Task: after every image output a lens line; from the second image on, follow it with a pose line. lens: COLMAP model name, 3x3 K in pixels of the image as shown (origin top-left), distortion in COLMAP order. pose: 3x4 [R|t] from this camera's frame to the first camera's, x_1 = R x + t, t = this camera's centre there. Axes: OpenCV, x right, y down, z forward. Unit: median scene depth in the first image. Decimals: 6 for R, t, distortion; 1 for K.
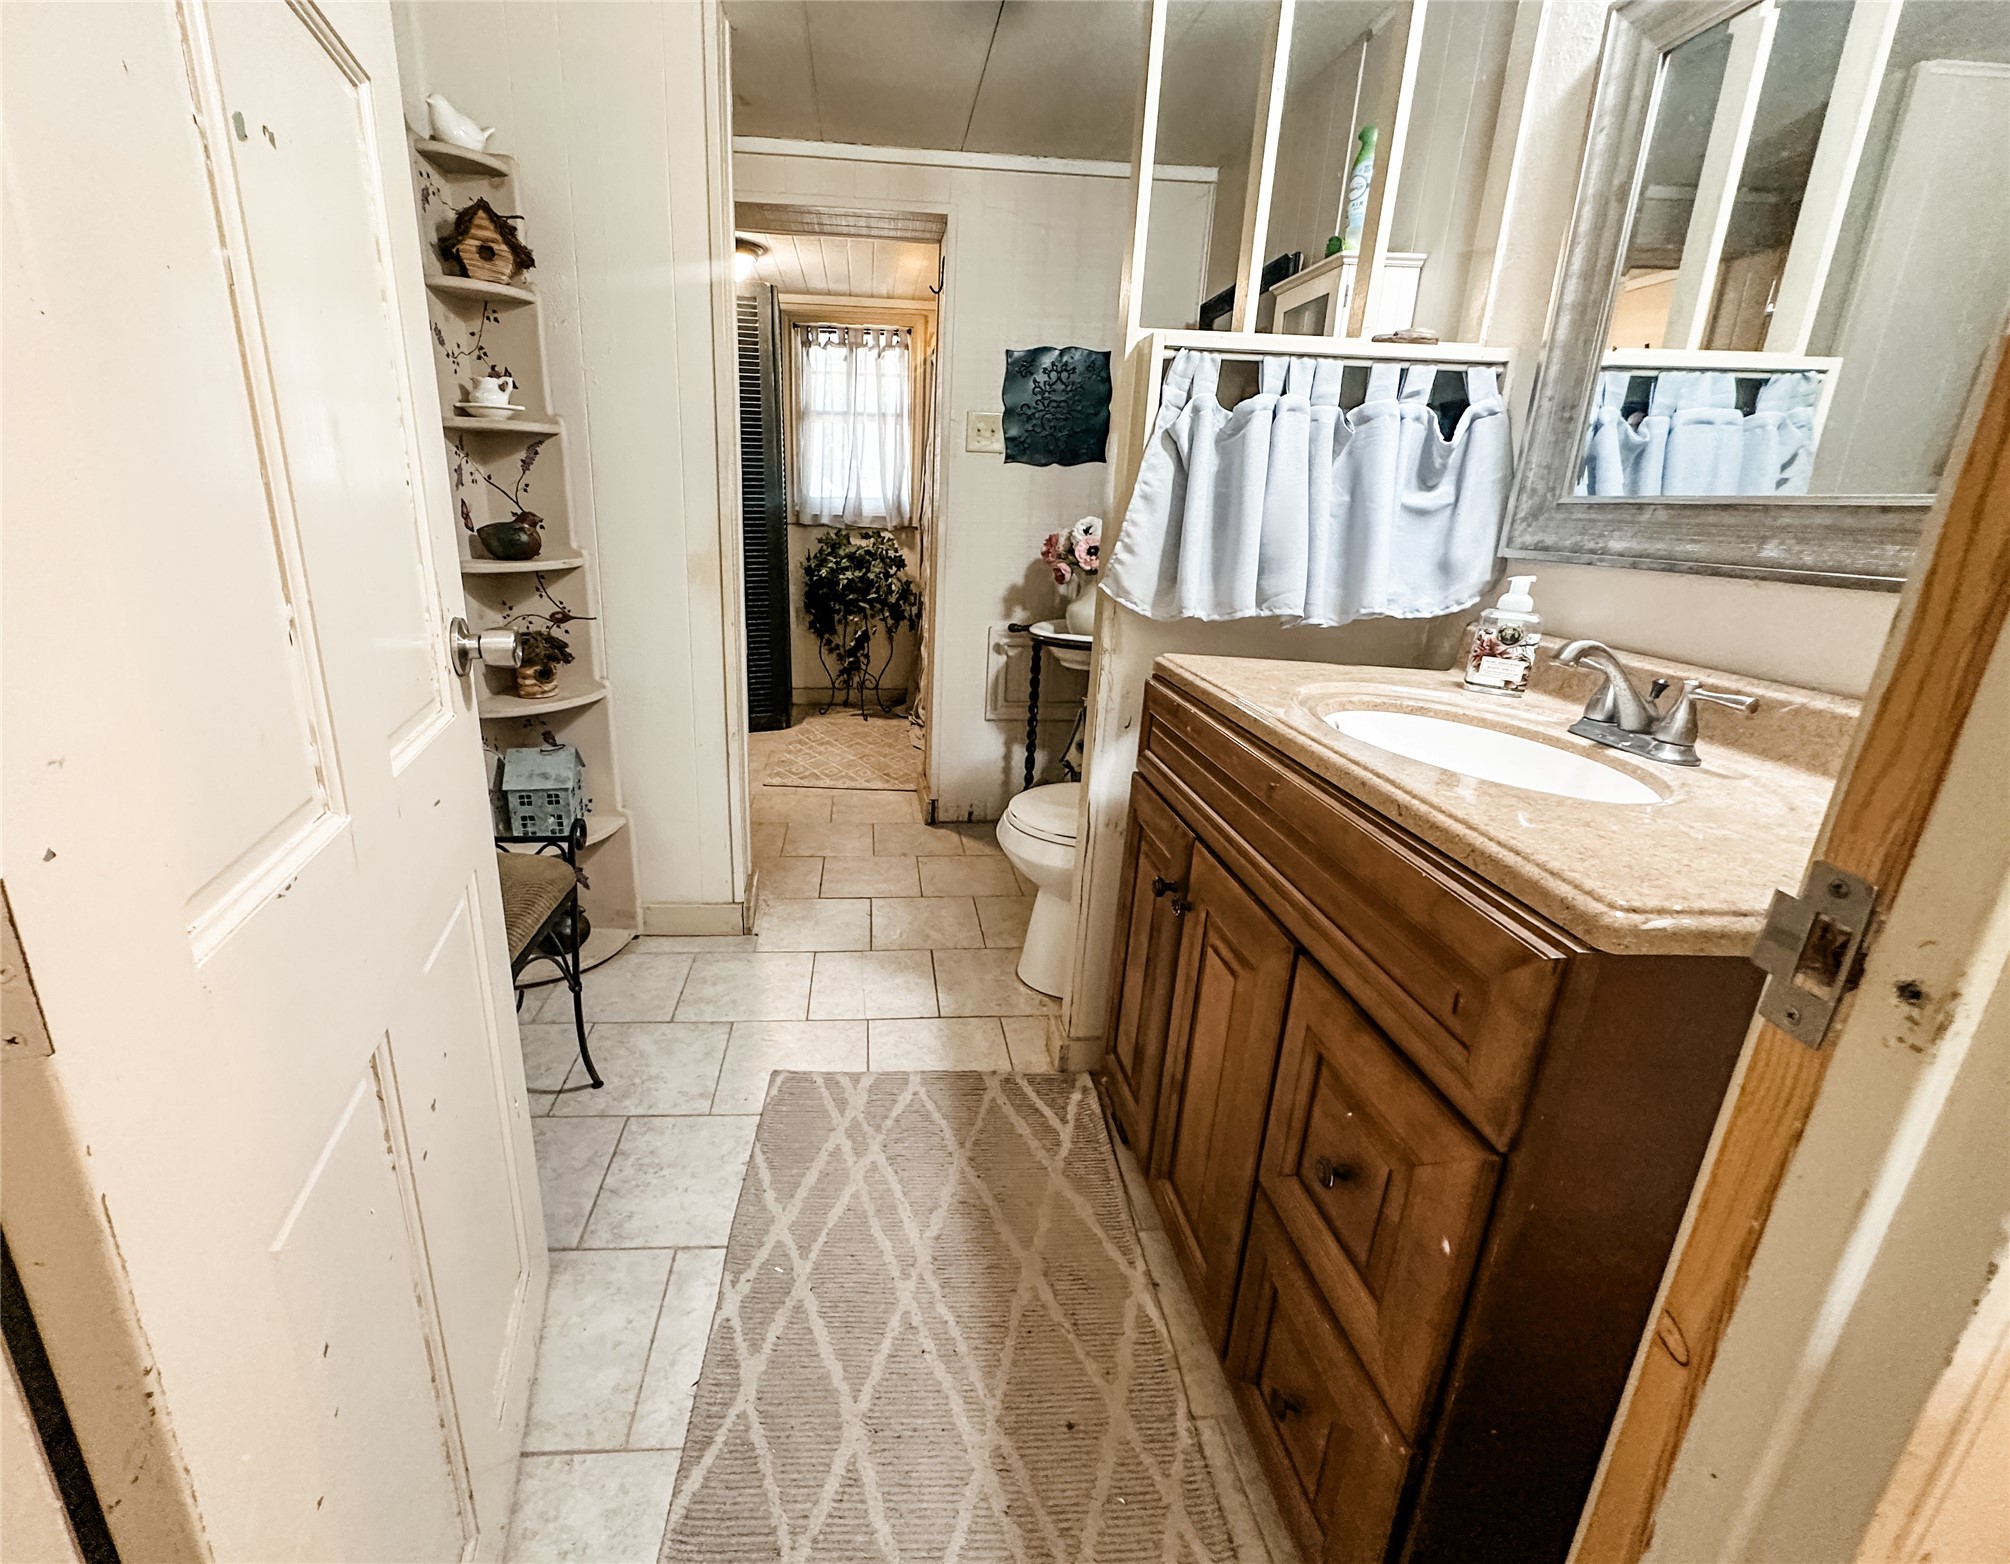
lens RADIAL K [[899.3, 0, 1009.8], [0, 899.3, 782.9], [0, 0, 1]] dist [-0.000387, 0.000028]
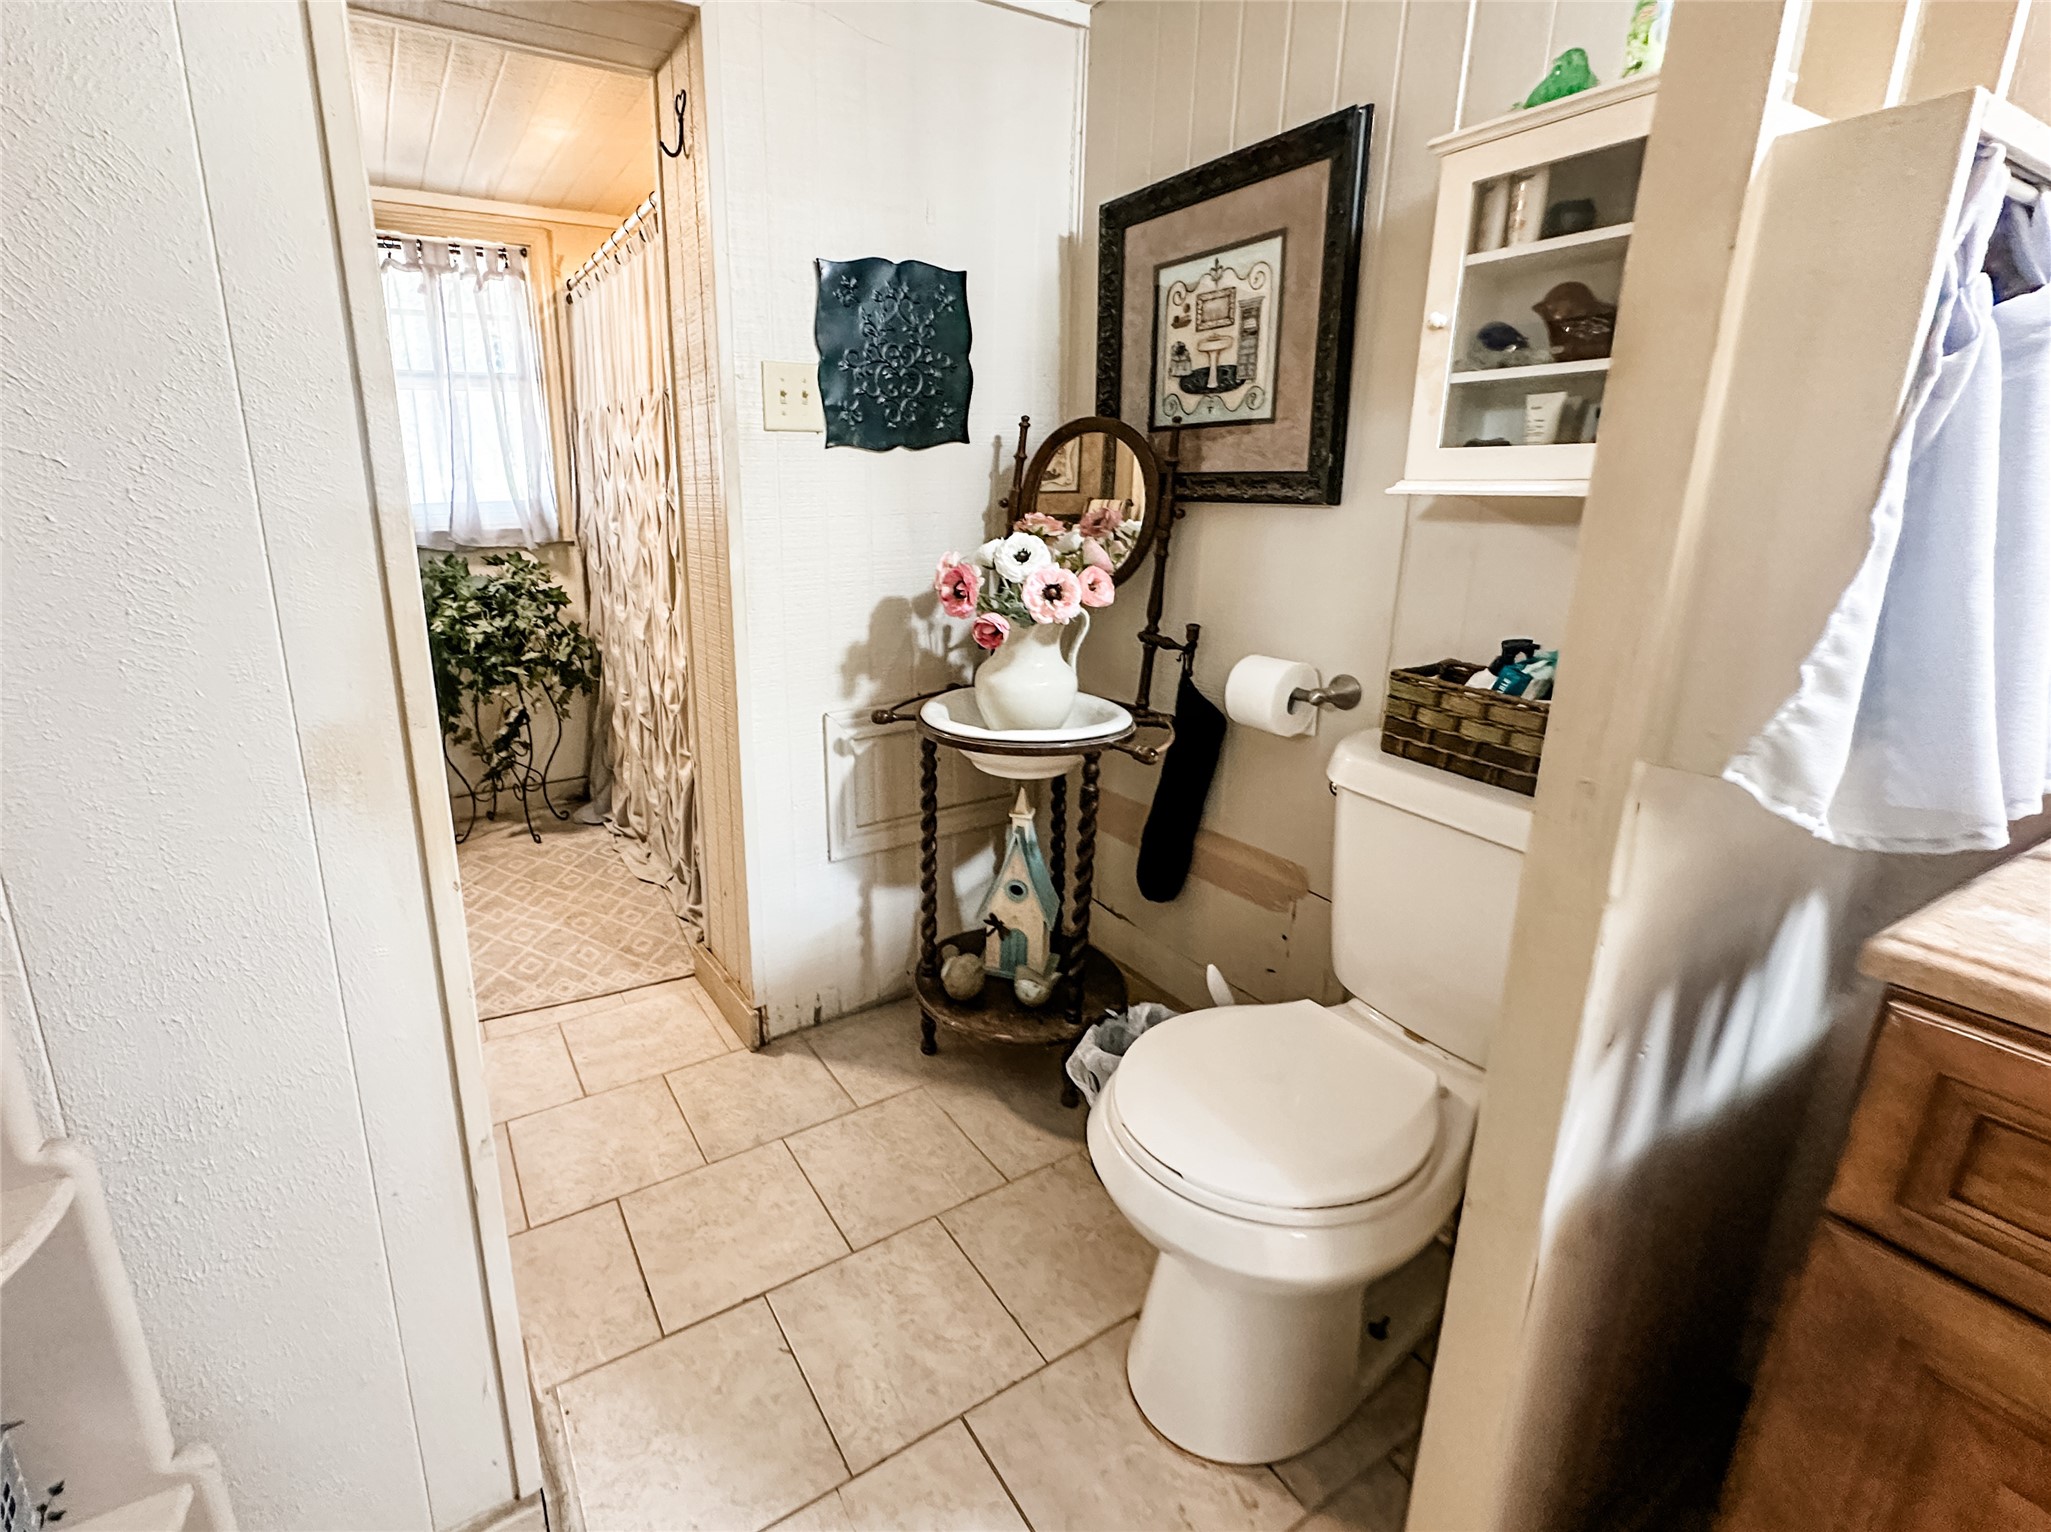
lens RADIAL K [[987.0, 0, 1018.7], [0, 987.0, 763.6], [0, 0, 1]] dist [-0.005231, -0.000279]
pose [[0.919803, -0.140930, 0.366198, -0.100109], [0.149127, 0.988800, 0.005966, -0.083503], [-0.362937, 0.049122, 0.930518, 0.222233]]
